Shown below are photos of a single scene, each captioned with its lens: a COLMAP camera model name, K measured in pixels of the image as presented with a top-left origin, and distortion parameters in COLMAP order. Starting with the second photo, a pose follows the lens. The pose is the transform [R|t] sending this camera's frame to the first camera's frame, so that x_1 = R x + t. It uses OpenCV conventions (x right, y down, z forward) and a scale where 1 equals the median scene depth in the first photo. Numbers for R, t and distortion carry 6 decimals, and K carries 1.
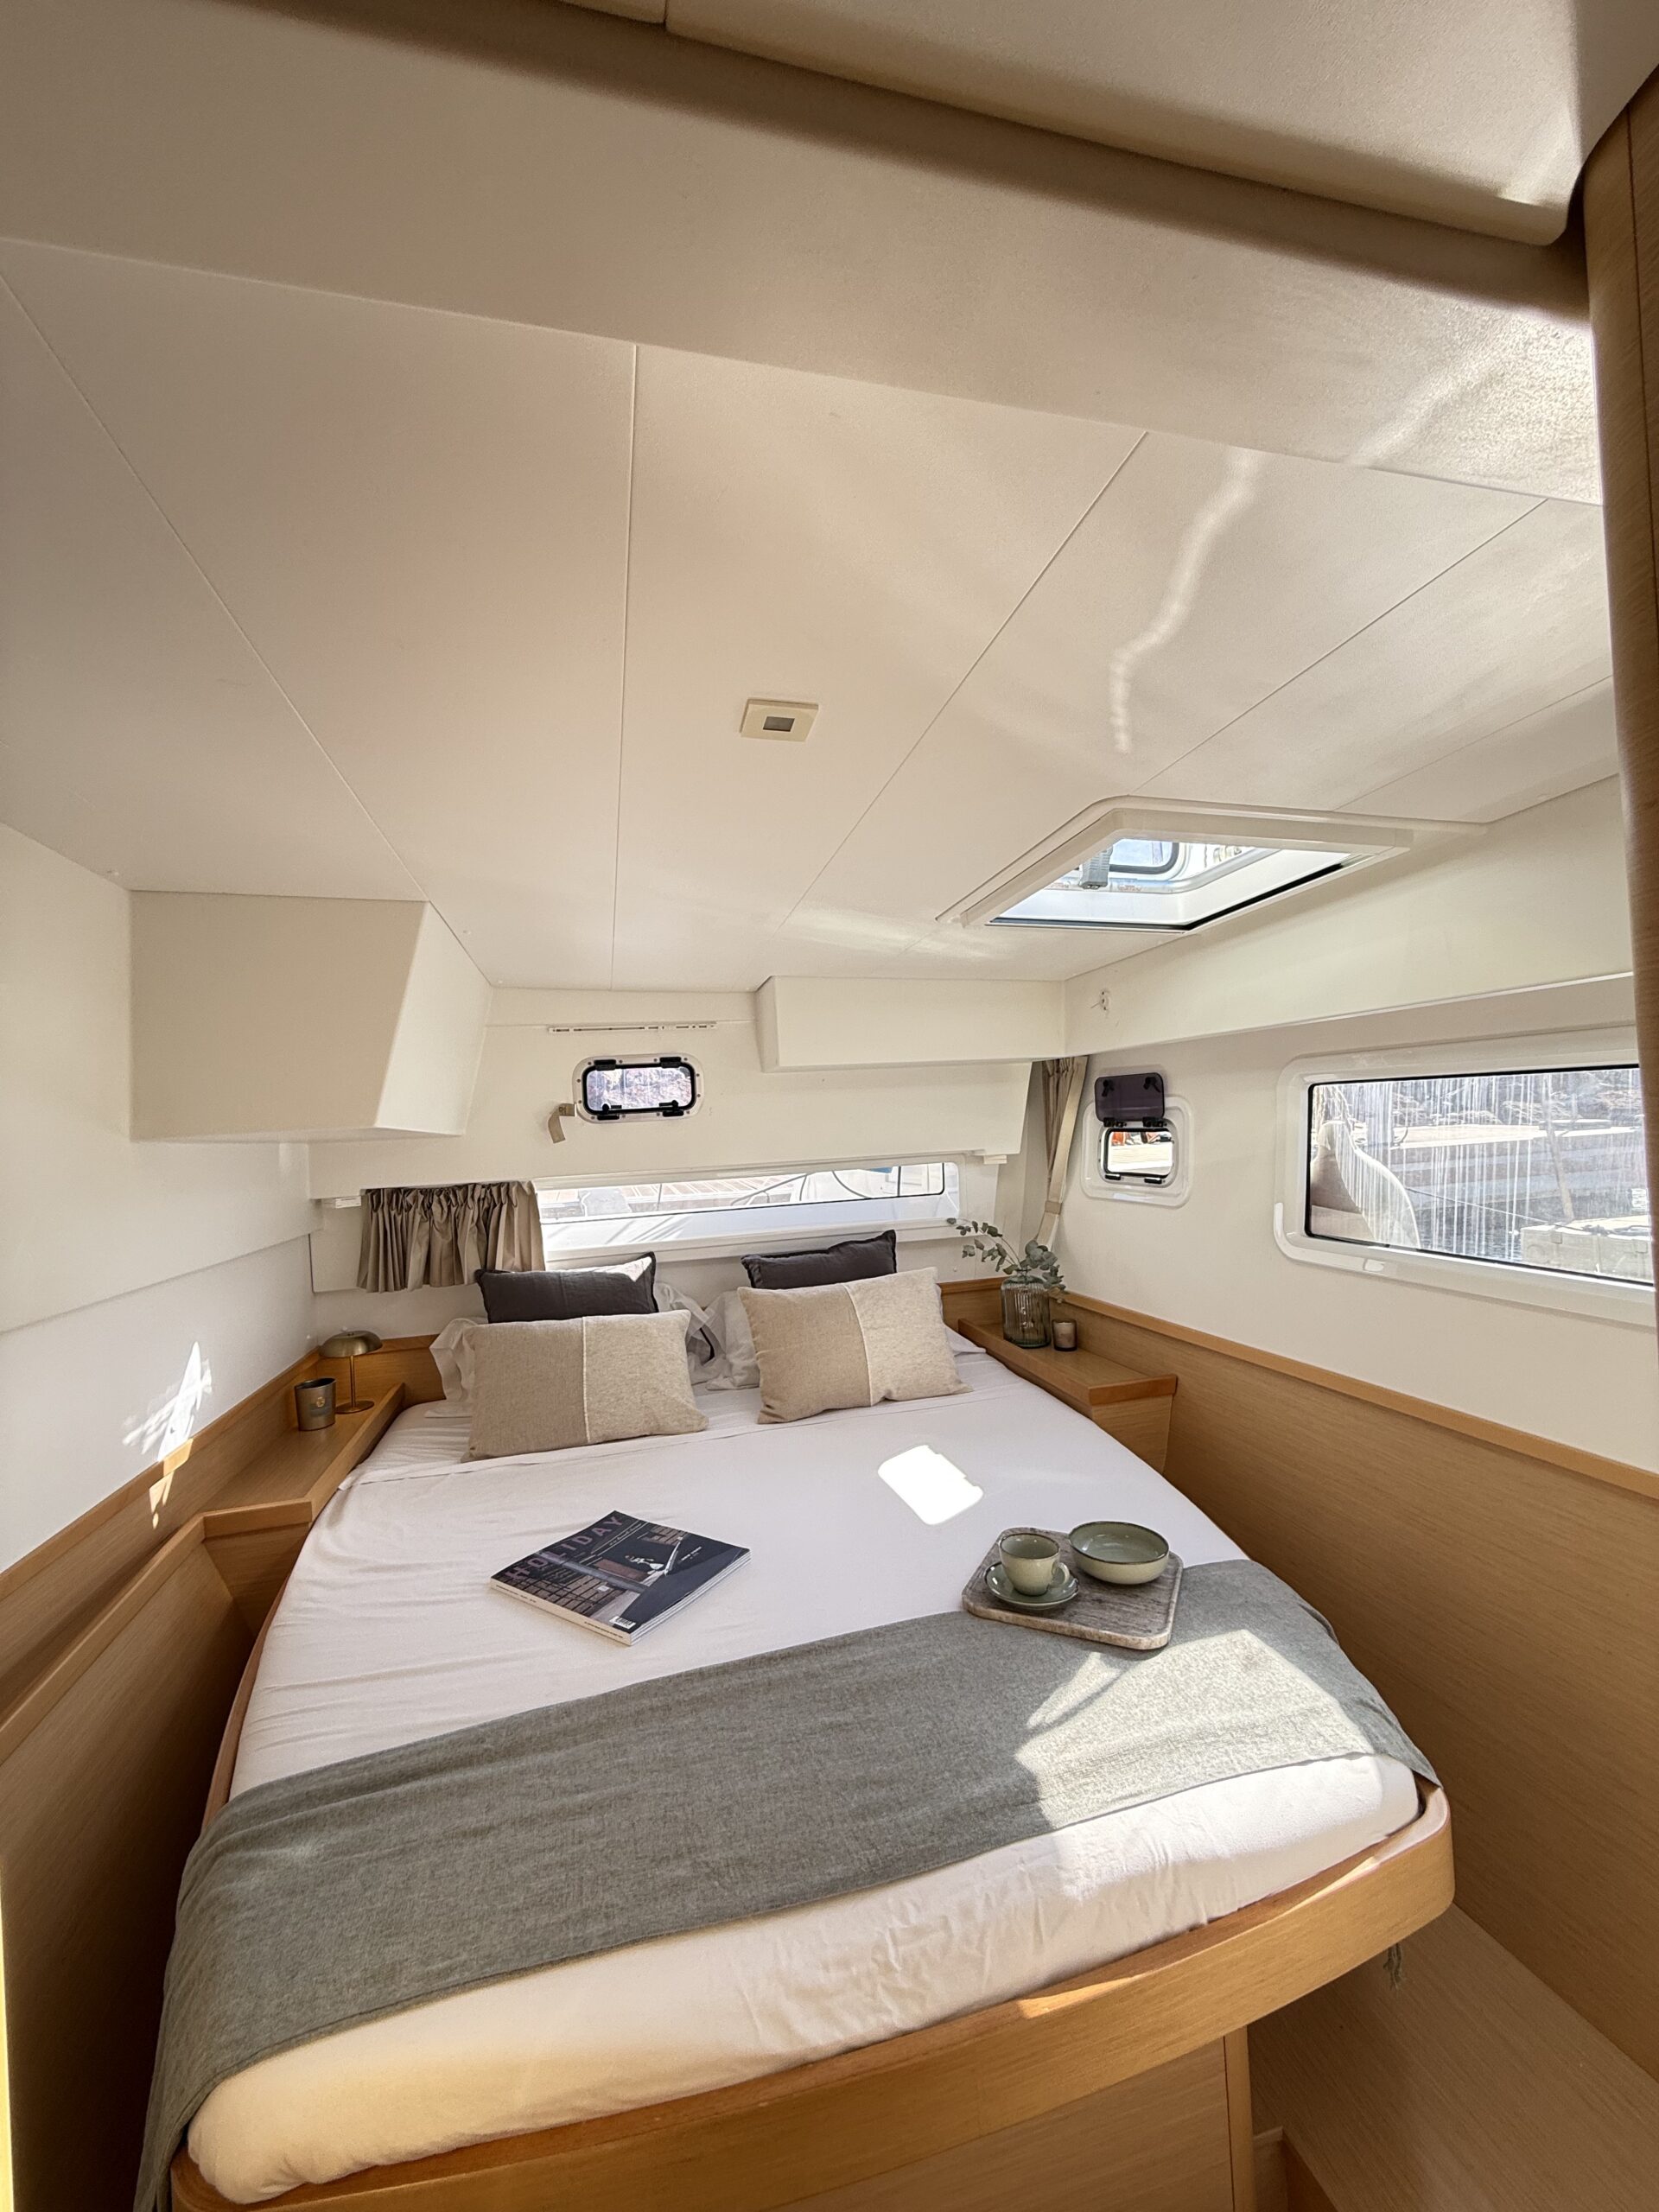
lens RADIAL K [[874.4, 0, 825.6], [0, 874.4, 1099.4], [0, 0, 1]] dist [0.000670, -0.000270]
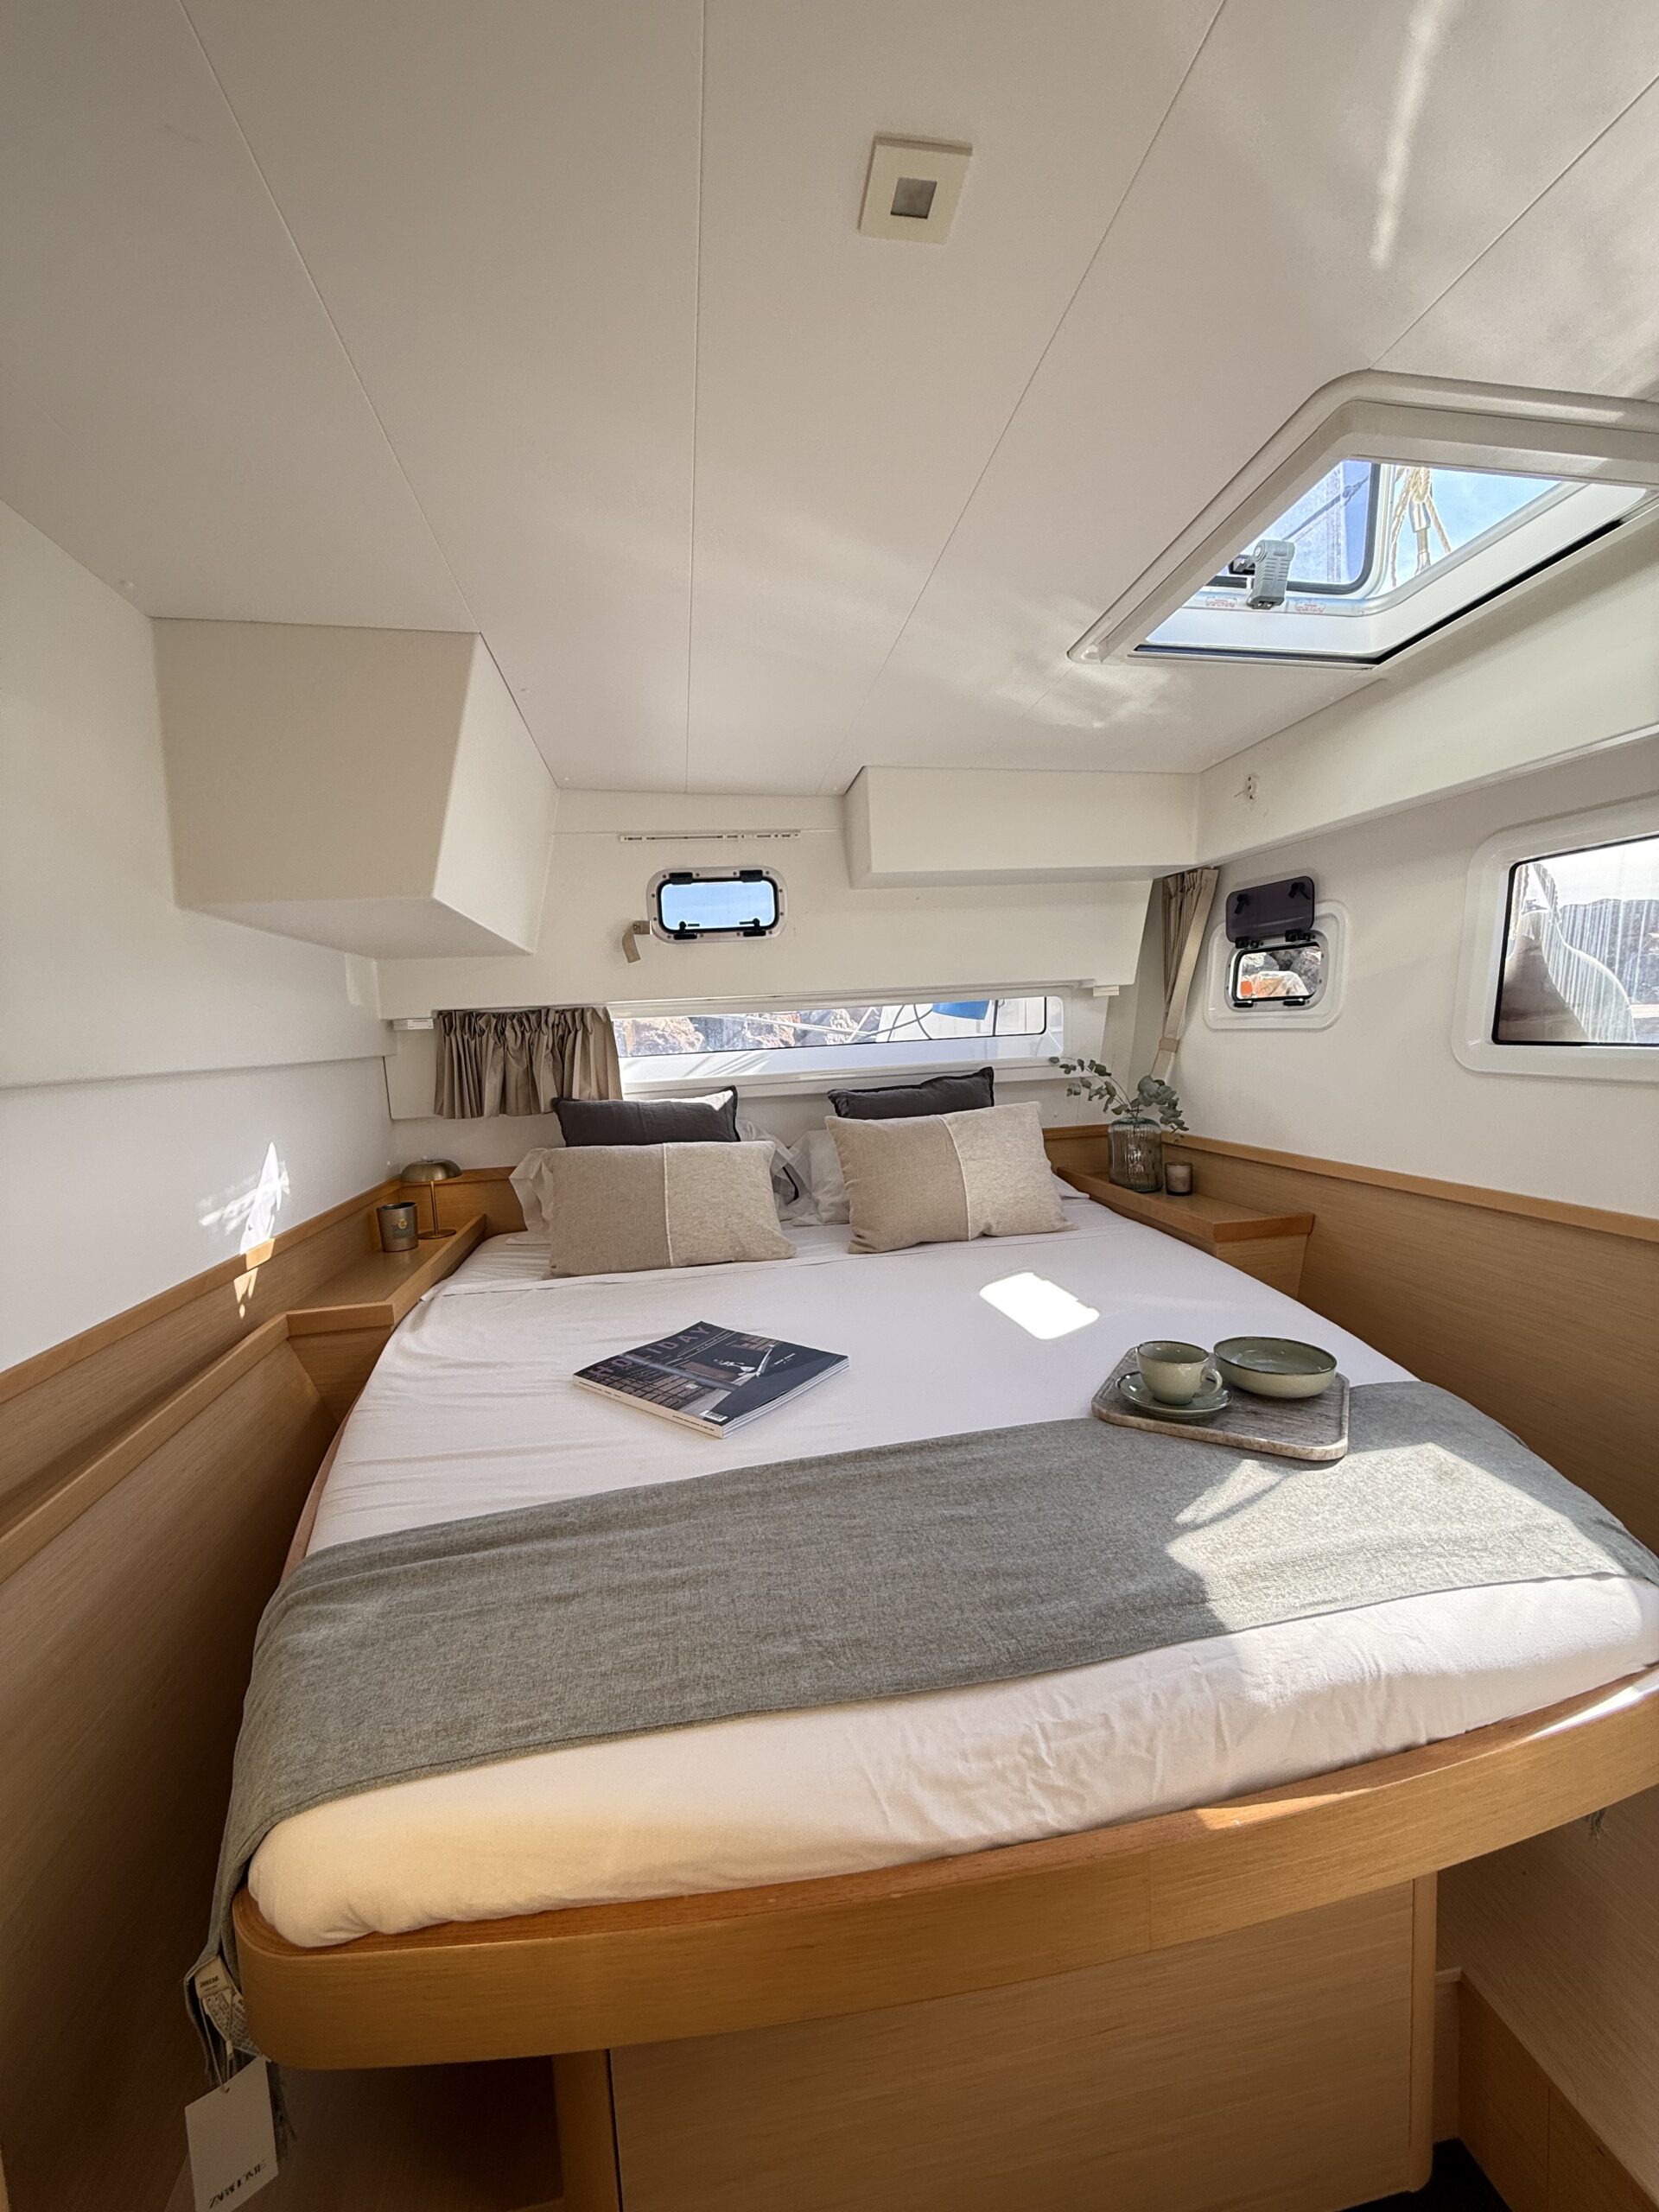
lens RADIAL K [[876.7, 0, 827.1], [0, 876.7, 1097.7], [0, 0, 1]] dist [0.000719, -0.000065]
pose [[0.996720, 0.008948, -0.080432, -0.025968], [0.000104, 0.993725, 0.111847, 0.099862], [0.080928, -0.111489, 0.990465, 0.083705]]
